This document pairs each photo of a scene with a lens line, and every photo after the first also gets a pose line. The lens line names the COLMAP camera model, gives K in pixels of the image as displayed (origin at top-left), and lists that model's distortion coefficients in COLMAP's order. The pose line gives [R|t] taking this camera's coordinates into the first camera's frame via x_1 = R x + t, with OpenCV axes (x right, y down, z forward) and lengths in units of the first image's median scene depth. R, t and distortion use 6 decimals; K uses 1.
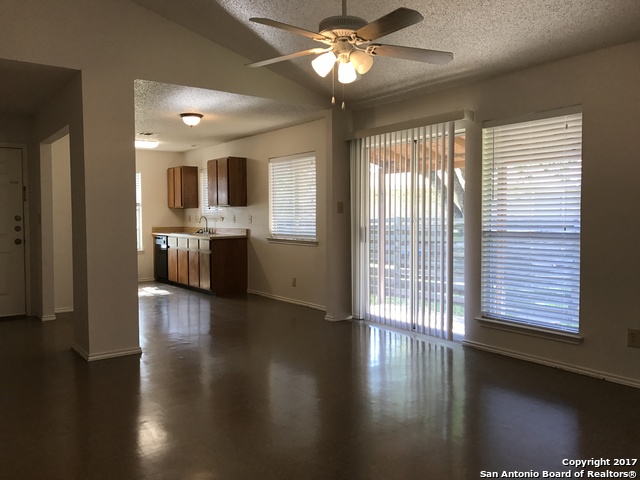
lens RADIAL K [[534.0, 0, 317.4], [0, 534.0, 239.7], [0, 0, 1]] dist [0.028968, -0.044676]
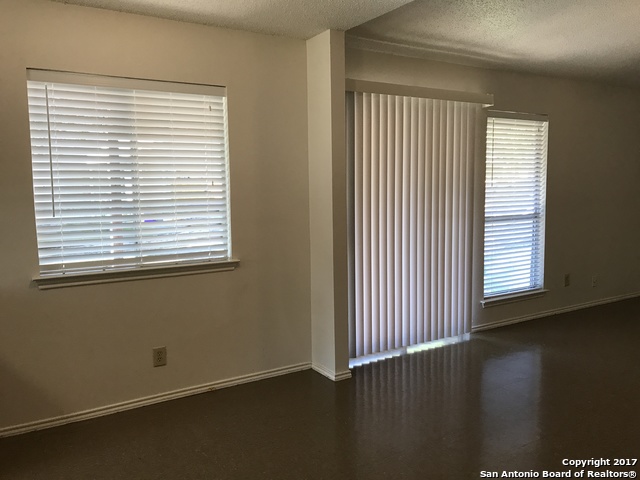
lens RADIAL K [[534.0, 0, 317.4], [0, 534.0, 239.7], [0, 0, 1]] dist [0.028968, -0.044676]
pose [[0.063239, -0.084189, 0.994441, -0.635188], [0.069544, 0.994385, 0.079761, -0.065855], [-0.995572, 0.064114, 0.068739, 1.069613]]
